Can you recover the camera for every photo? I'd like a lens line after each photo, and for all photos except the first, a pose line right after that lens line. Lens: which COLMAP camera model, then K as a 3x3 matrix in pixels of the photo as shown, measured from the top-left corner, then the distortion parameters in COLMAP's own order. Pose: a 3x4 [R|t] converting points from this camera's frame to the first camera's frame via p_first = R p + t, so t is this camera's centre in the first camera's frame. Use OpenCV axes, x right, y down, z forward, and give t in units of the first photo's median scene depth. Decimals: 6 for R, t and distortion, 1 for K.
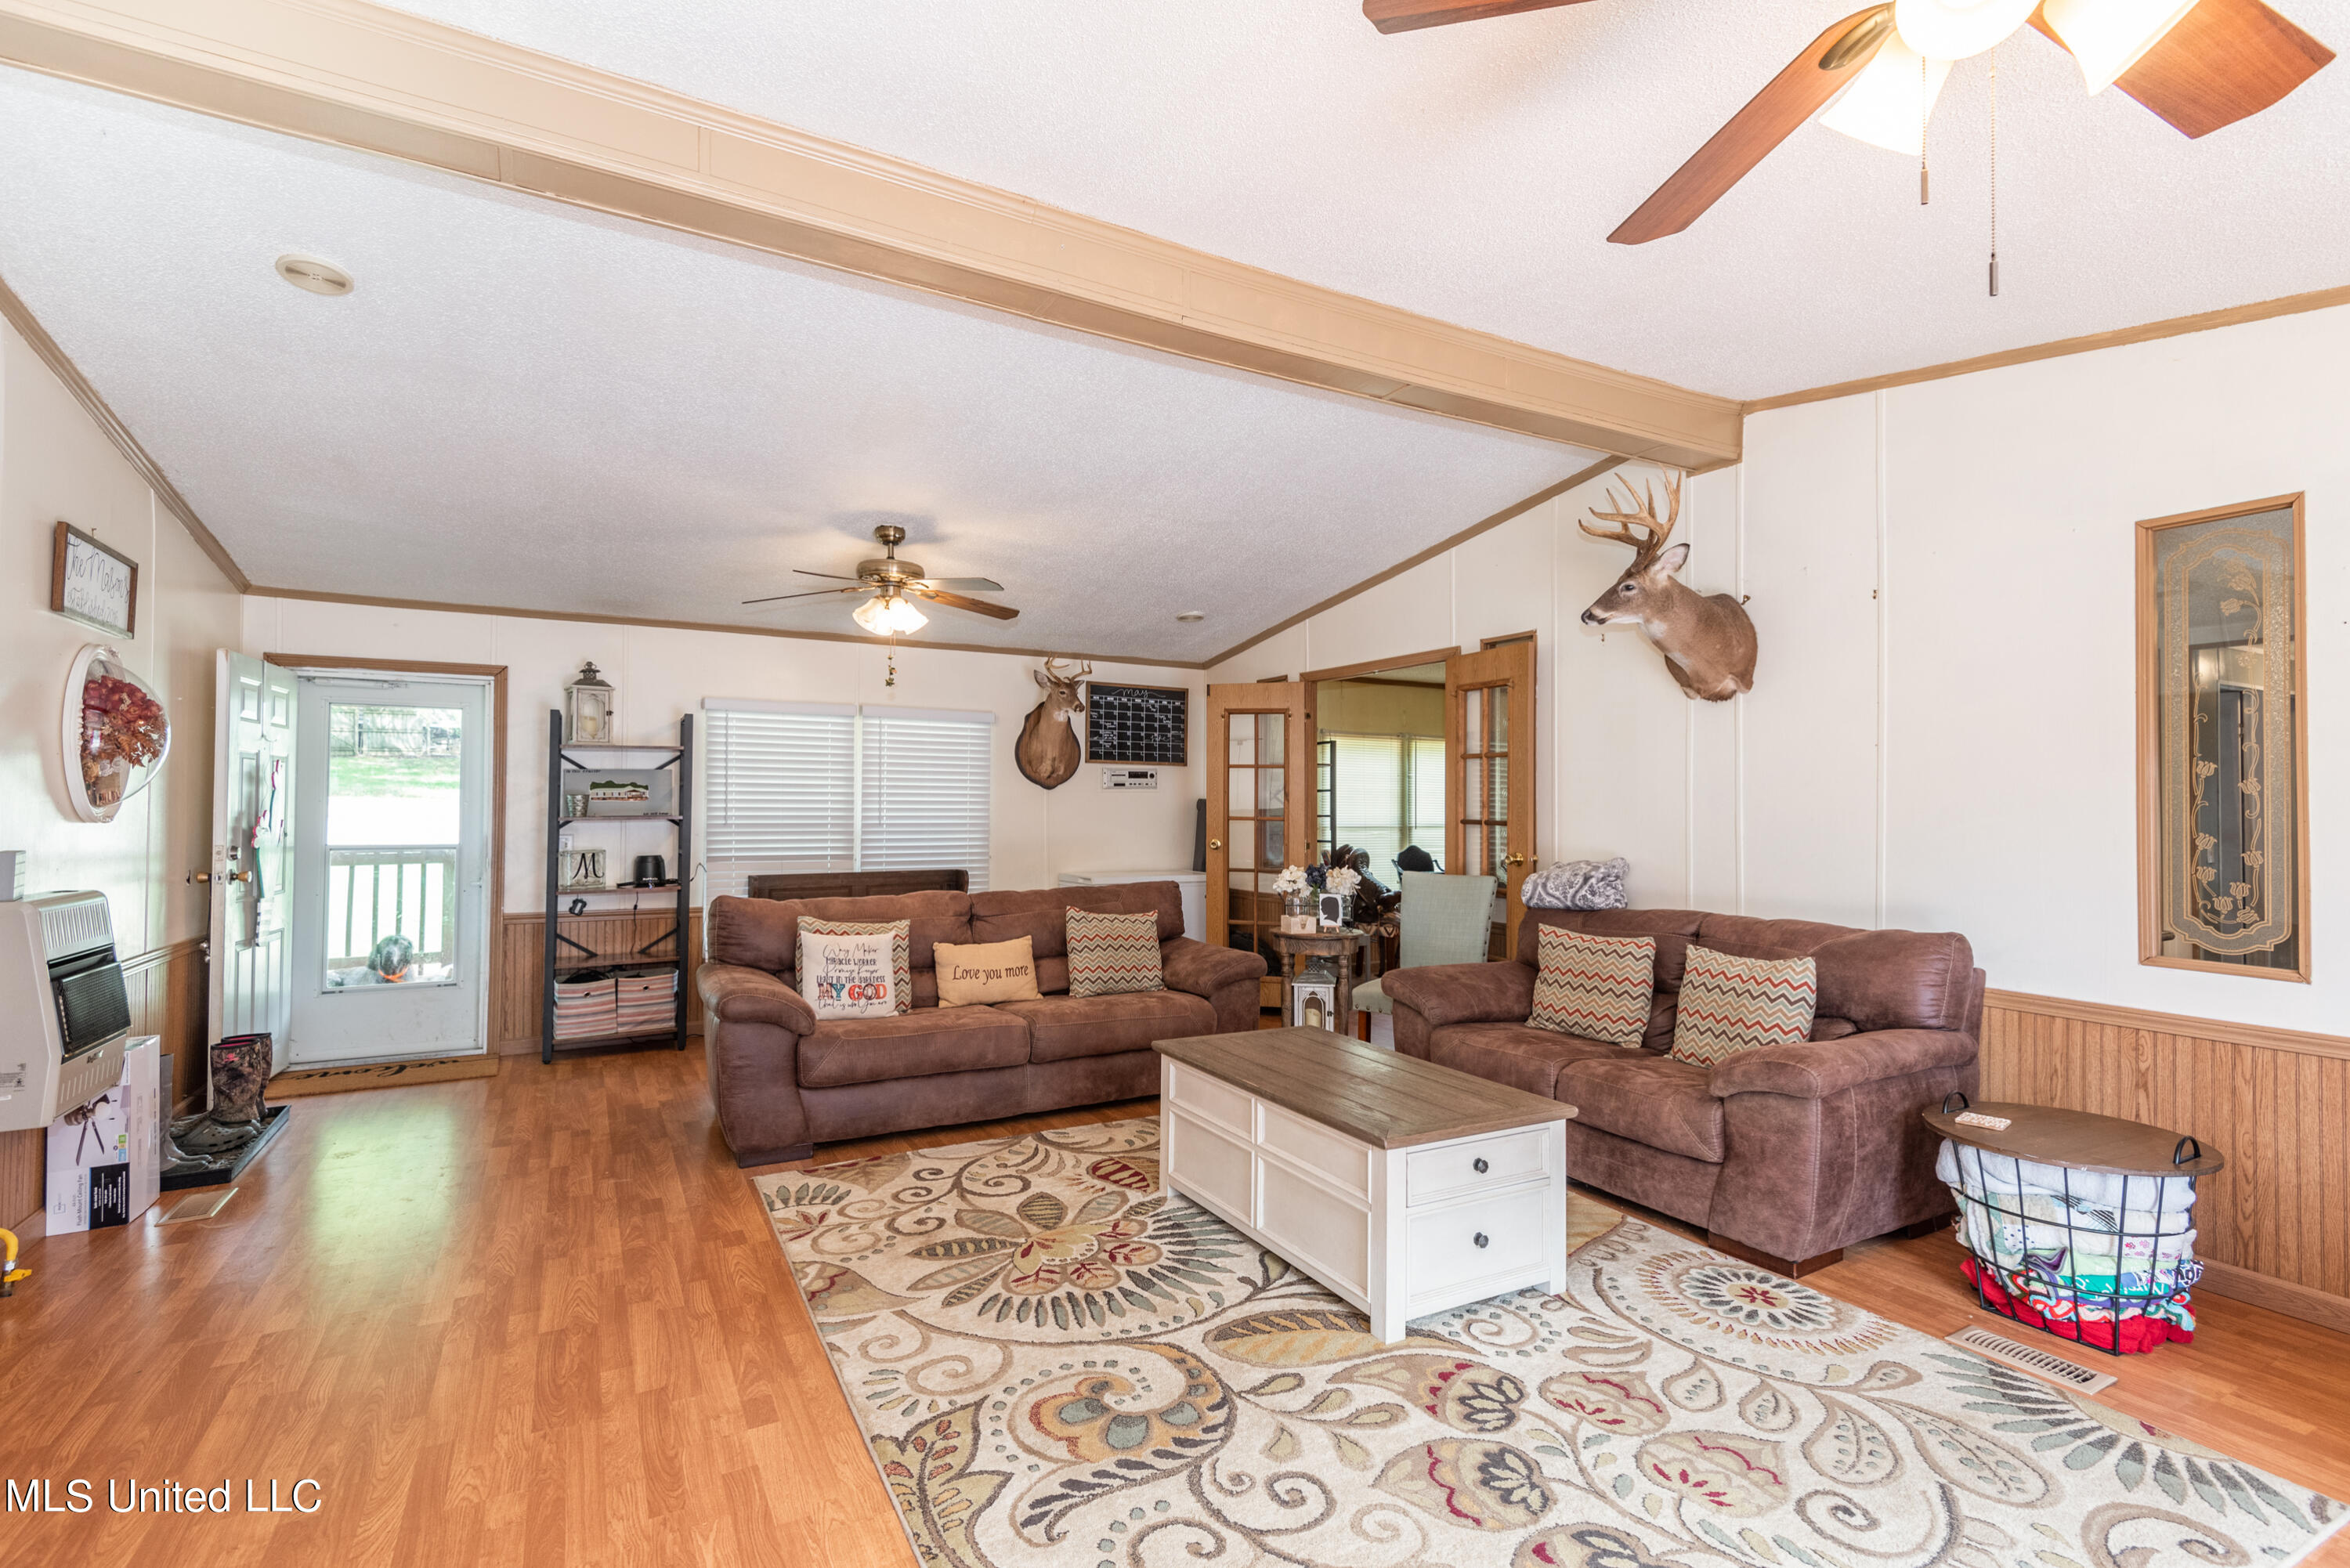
lens RADIAL K [[1085.3, 0, 1163.9], [0, 1085.3, 781.5], [0, 0, 1]] dist [0.033127, -0.013753]
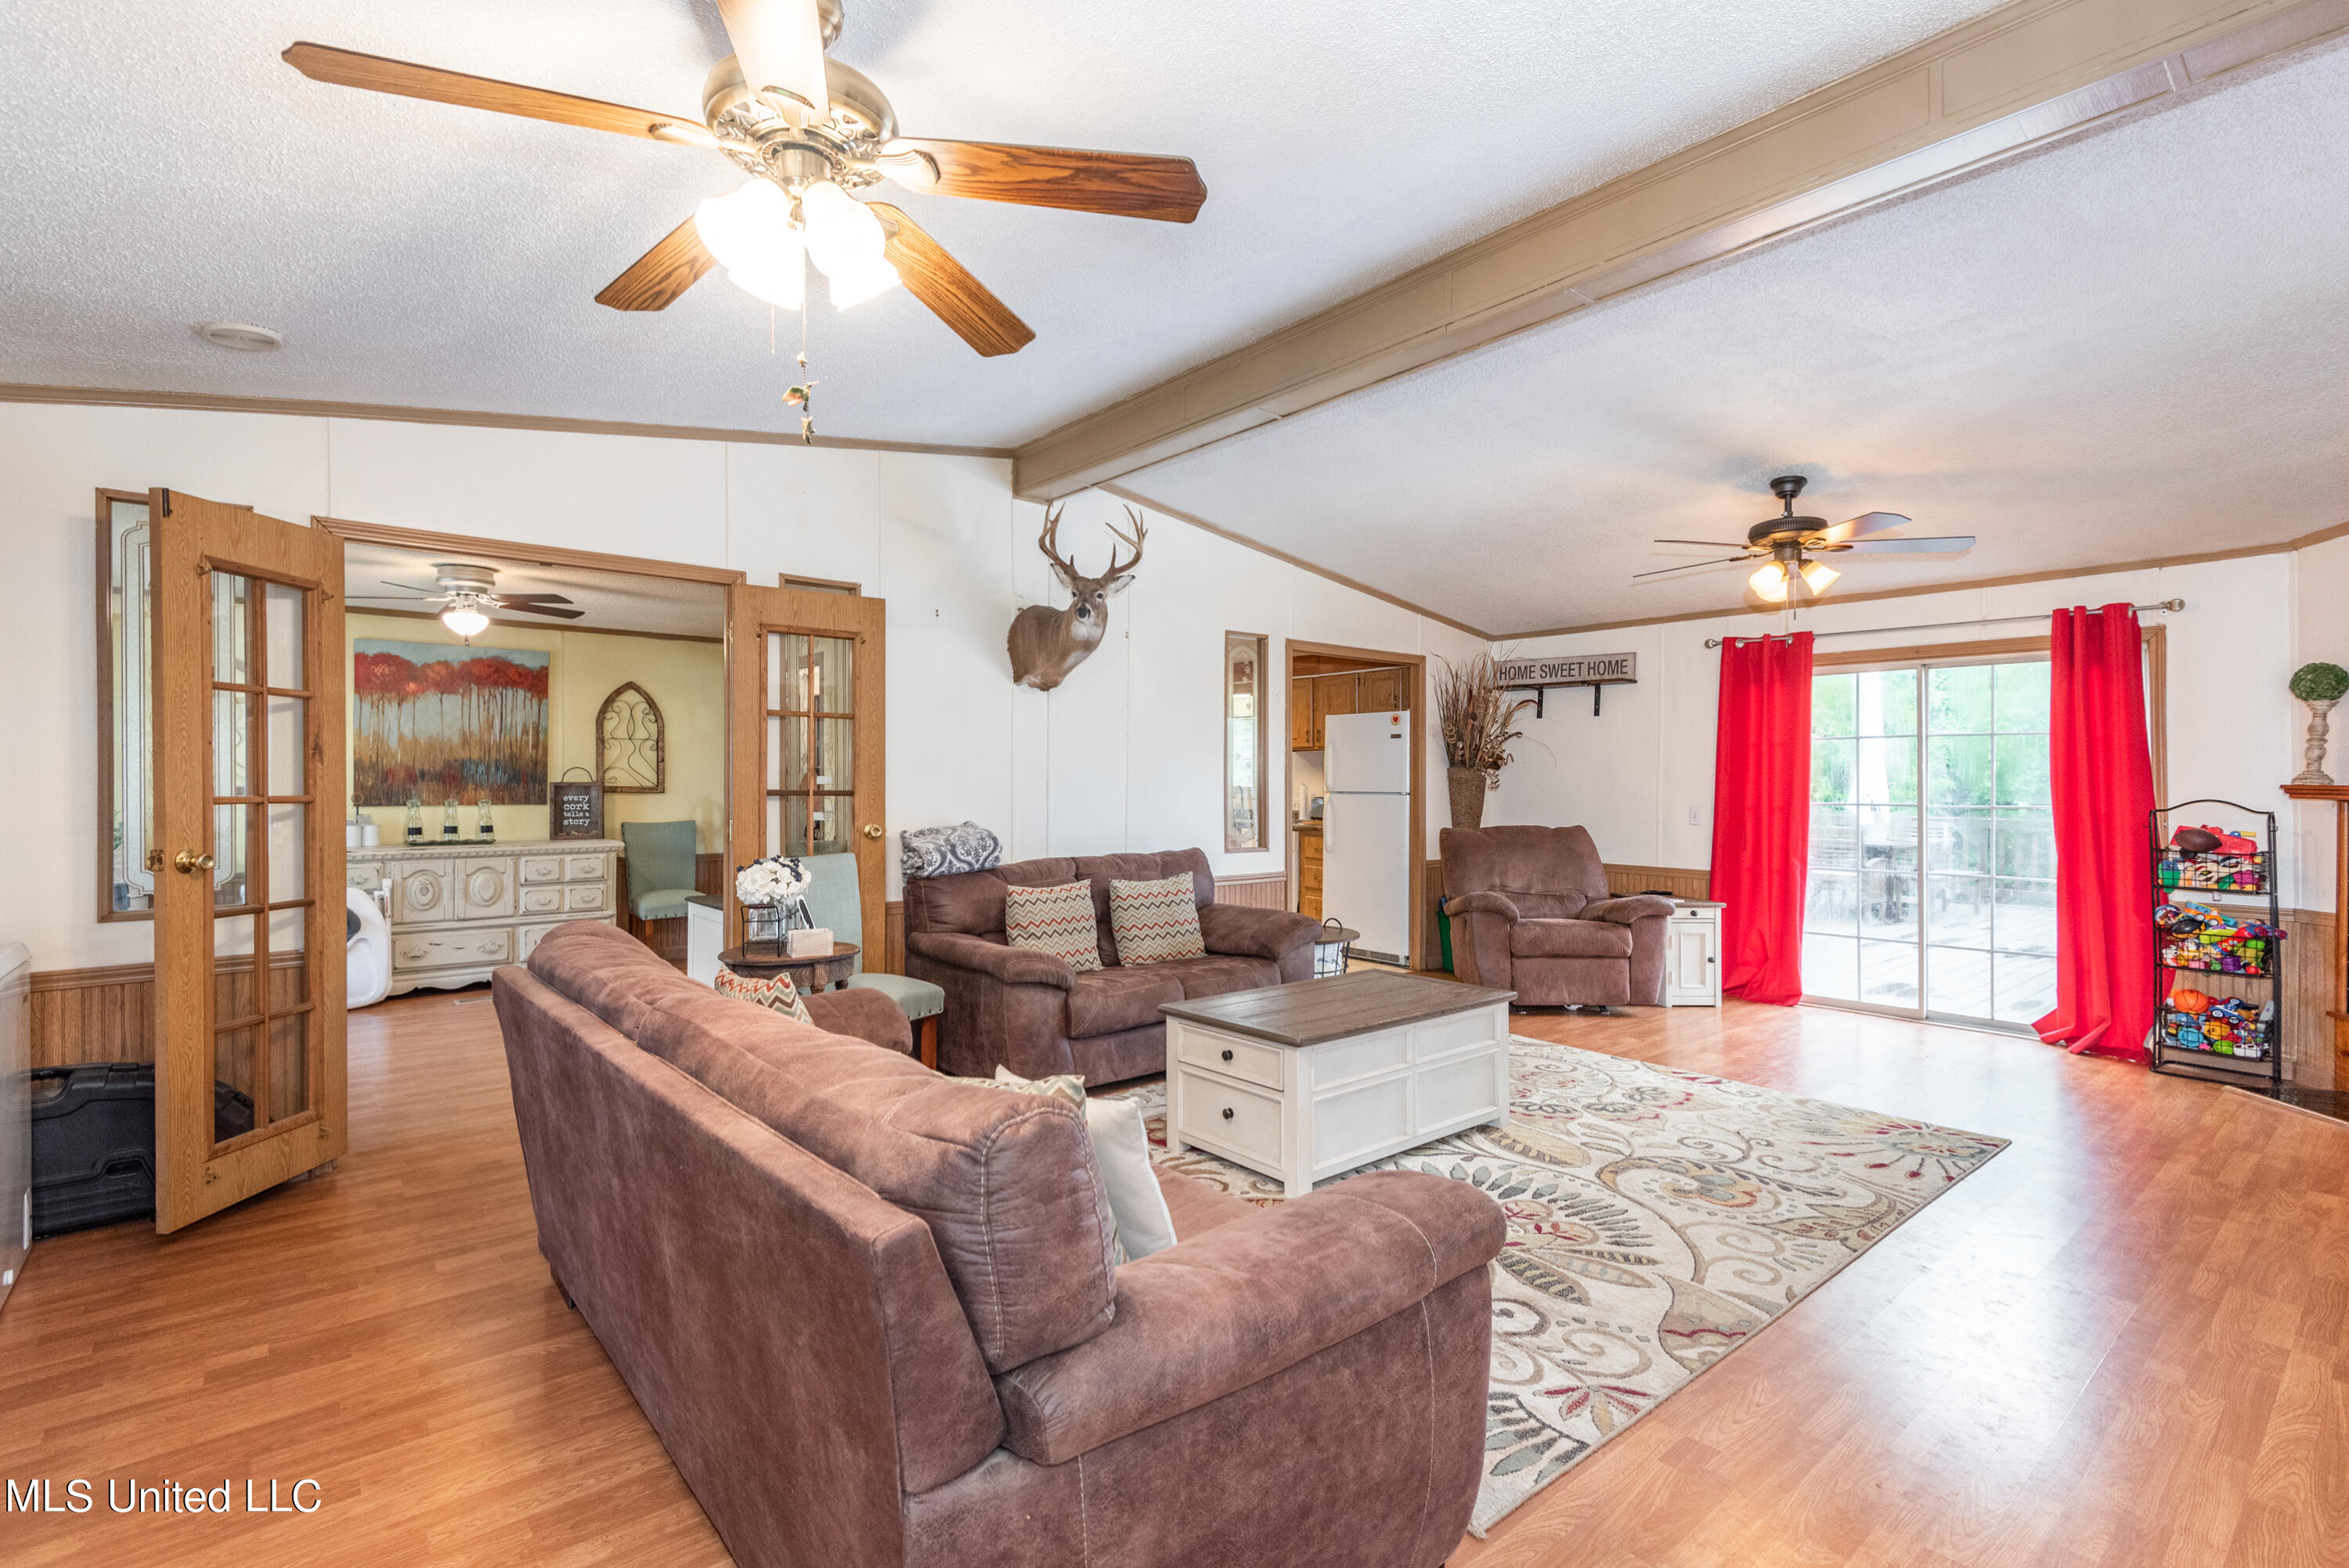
lens RADIAL K [[1084.8, 0, 1163.5], [0, 1084.8, 781.5], [0, 0, 1]] dist [0.033127, -0.013753]
pose [[-0.201978, -0.011047, 0.979328, -1.090897], [-0.024961, 0.999670, 0.006129, 0.030570], [-0.979072, -0.023207, -0.202187, 1.641421]]
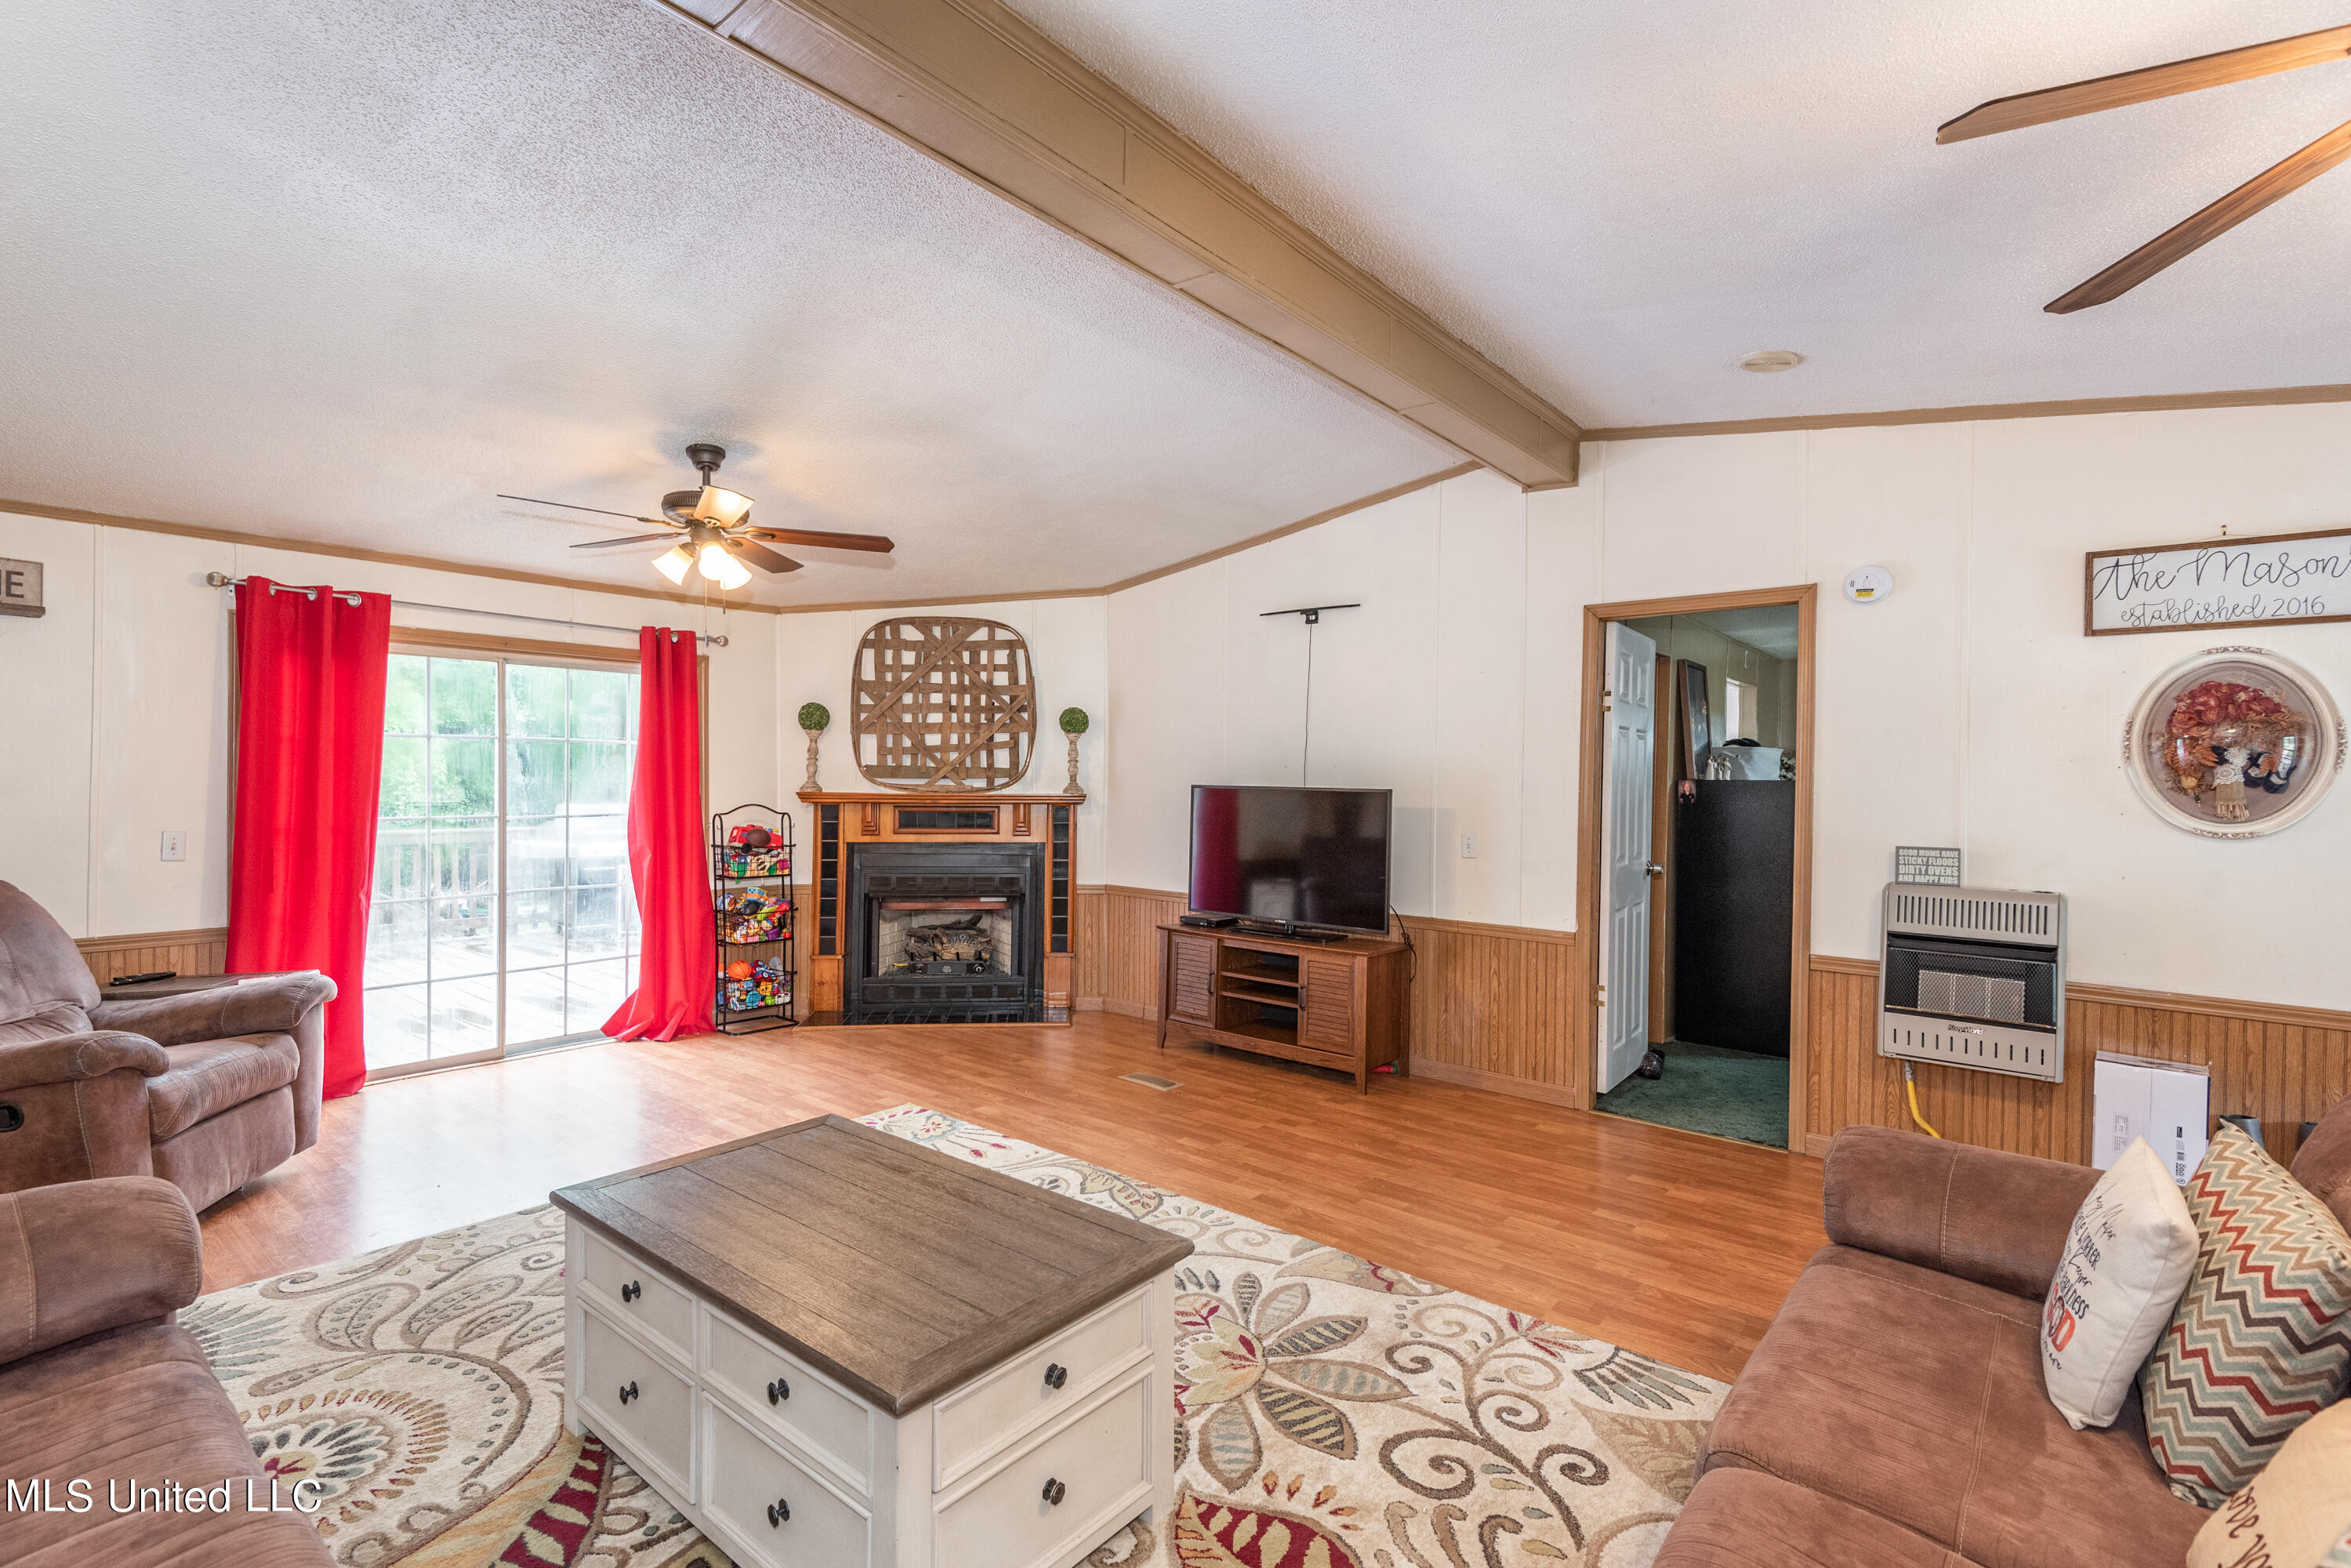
lens RADIAL K [[1063.9, 0, 1175.5], [0, 1063.9, 784.0], [0, 0, 1]] dist [0.029267, -0.013180]
pose [[-0.927956, -0.016023, -0.372346, 0.260151], [-0.010335, 0.999798, -0.017267, 0.017521], [0.372548, -0.012174, -0.927933, 1.912530]]
